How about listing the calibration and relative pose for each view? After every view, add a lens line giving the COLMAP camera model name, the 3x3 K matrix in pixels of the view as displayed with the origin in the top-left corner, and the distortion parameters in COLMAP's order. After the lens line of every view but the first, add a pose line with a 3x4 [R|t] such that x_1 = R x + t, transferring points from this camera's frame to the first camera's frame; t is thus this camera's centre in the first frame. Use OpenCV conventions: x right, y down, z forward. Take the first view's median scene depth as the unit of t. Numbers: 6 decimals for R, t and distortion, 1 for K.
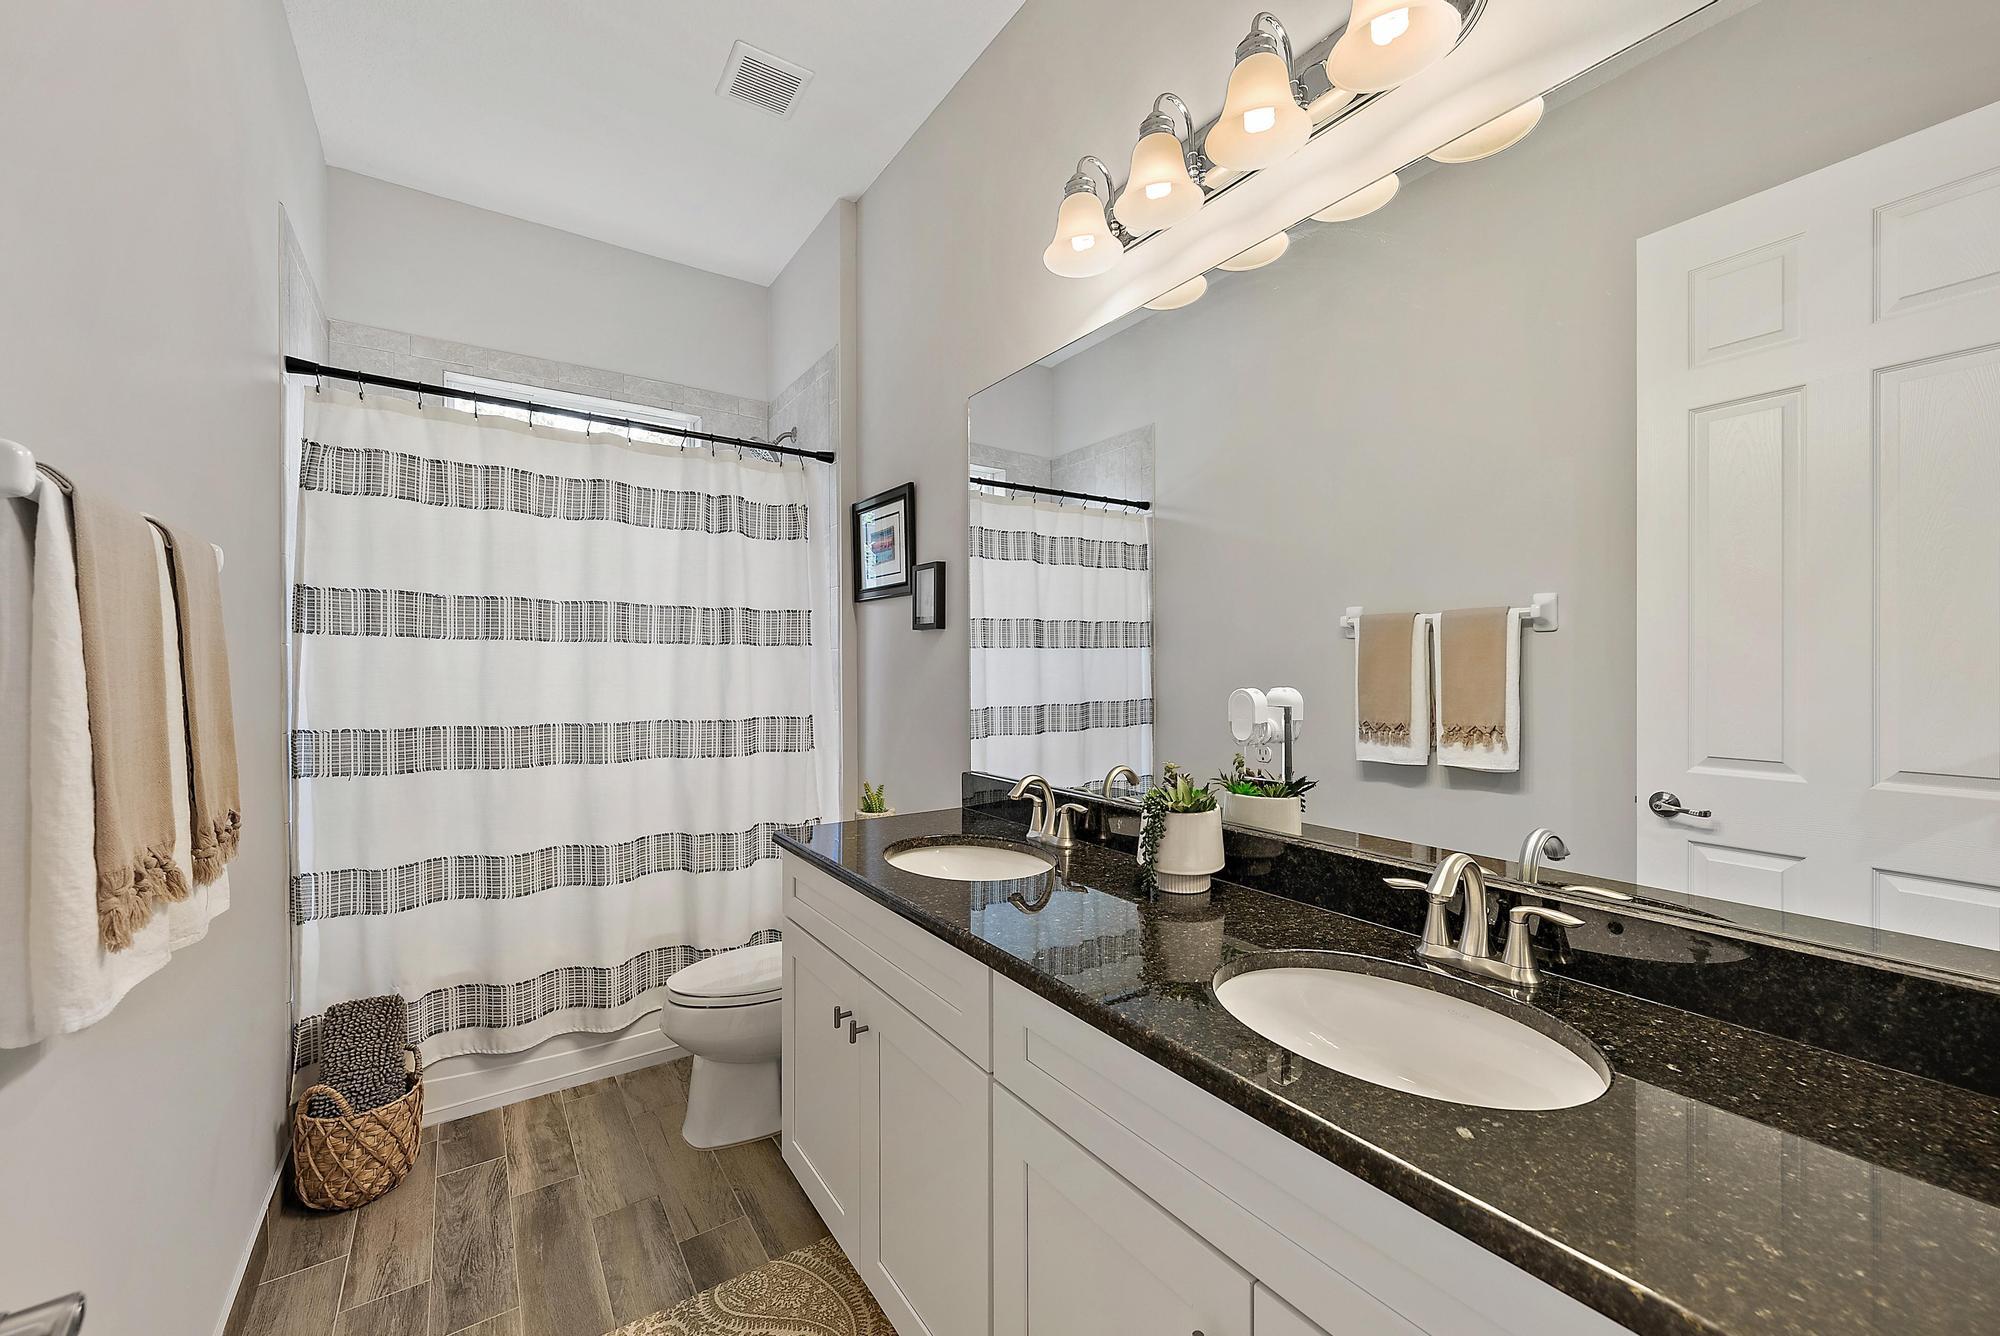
lens RADIAL K [[791.3, 0, 999.9], [0, 791.3, 658.3], [0, 0, 1]] dist [-0.001404, 0.000296]
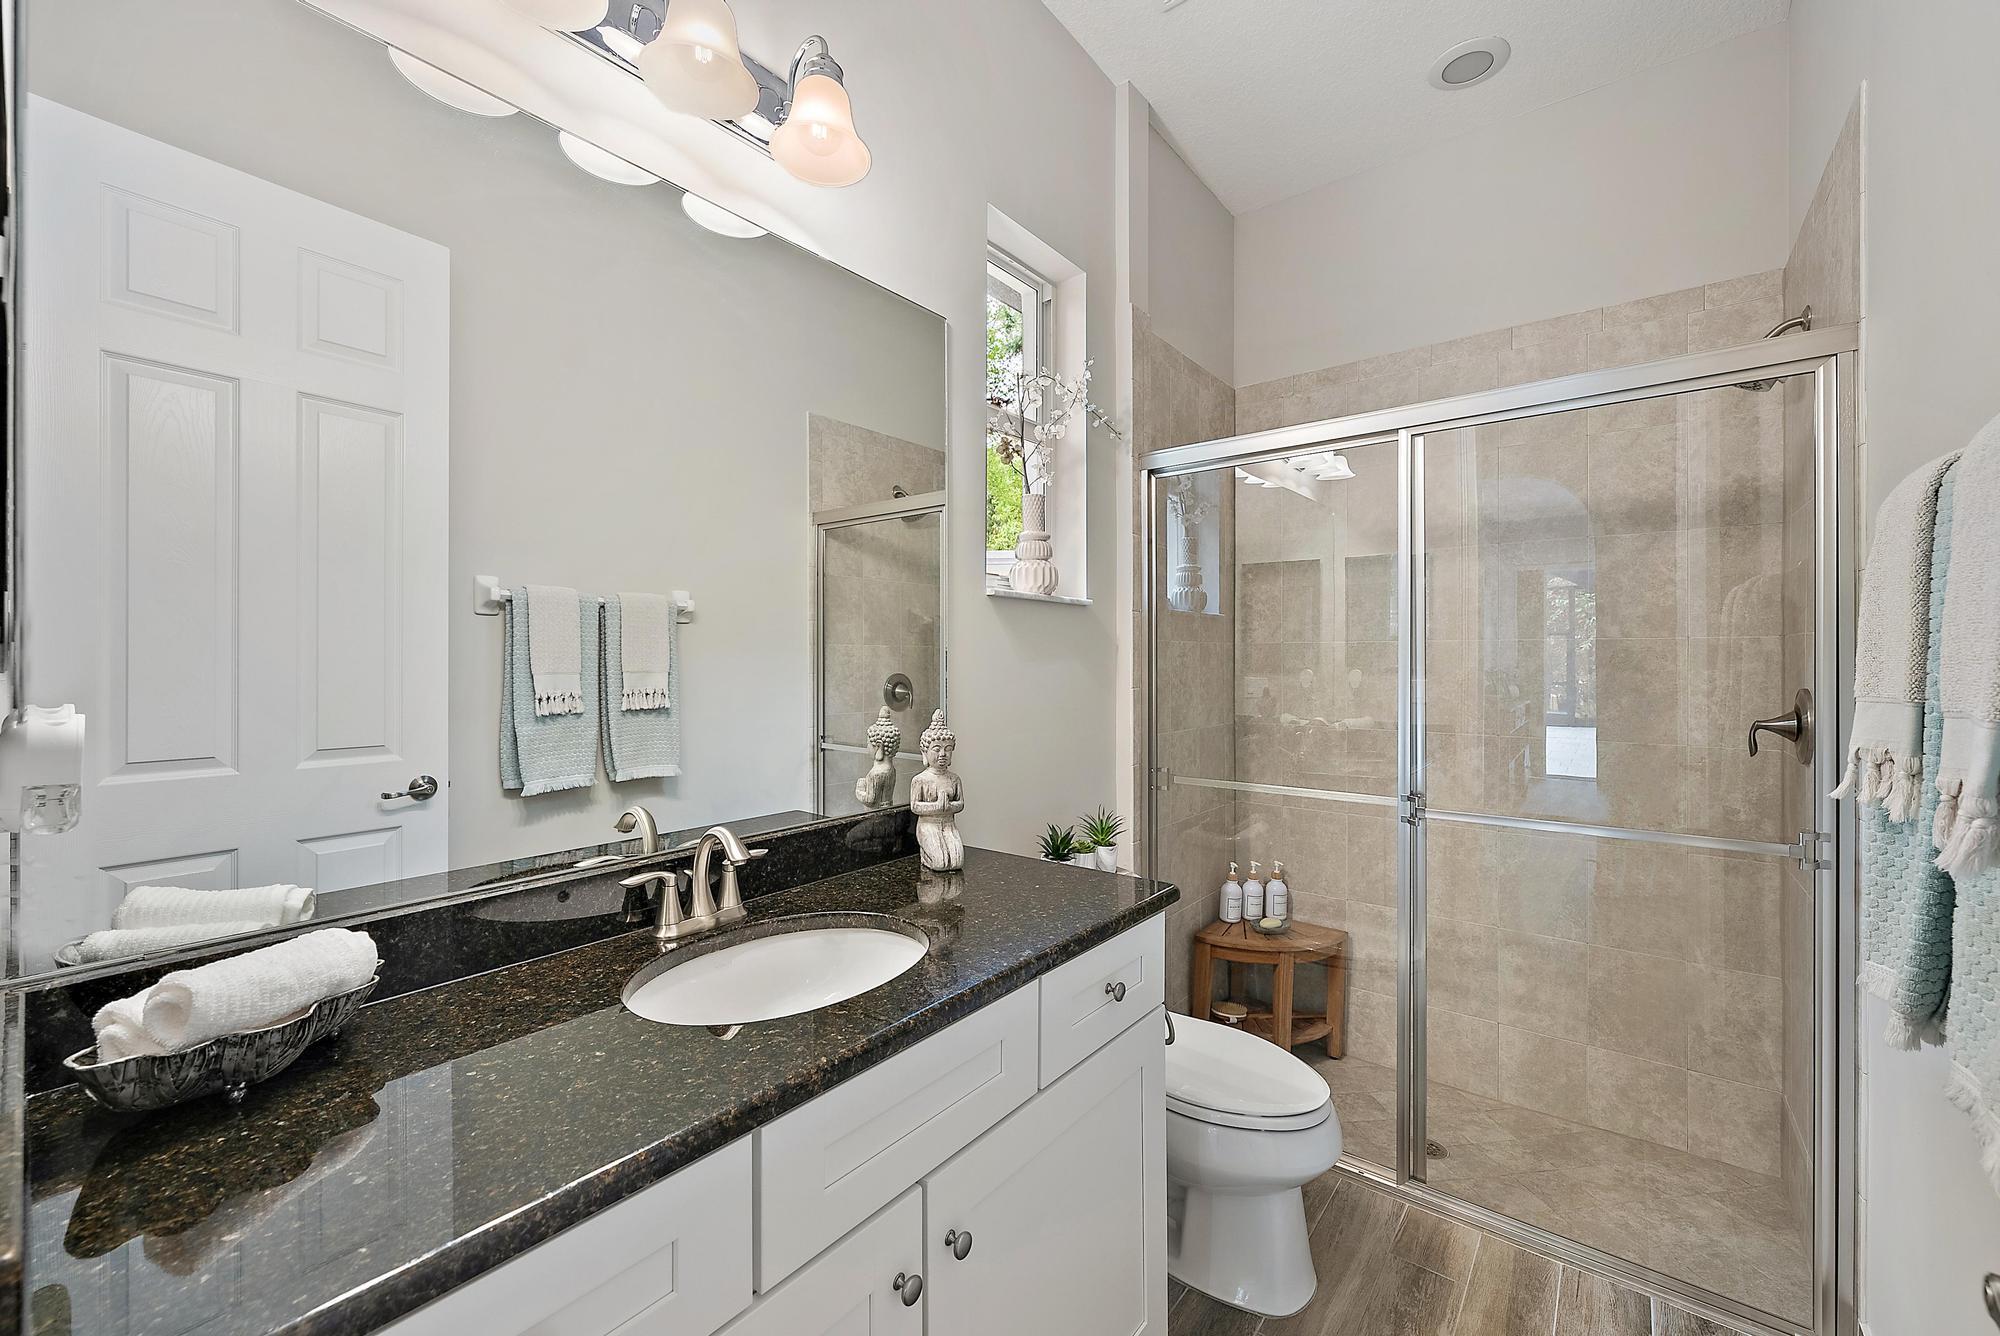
lens RADIAL K [[791.3, 0, 999.9], [0, 791.3, 658.3], [0, 0, 1]] dist [-0.001404, 0.000296]
pose [[-0.289164, 0.002764, 0.957276, -0.548391], [-0.006671, 0.999966, -0.004902, 0.019059], [-0.957256, -0.007804, -0.289136, 0.890114]]
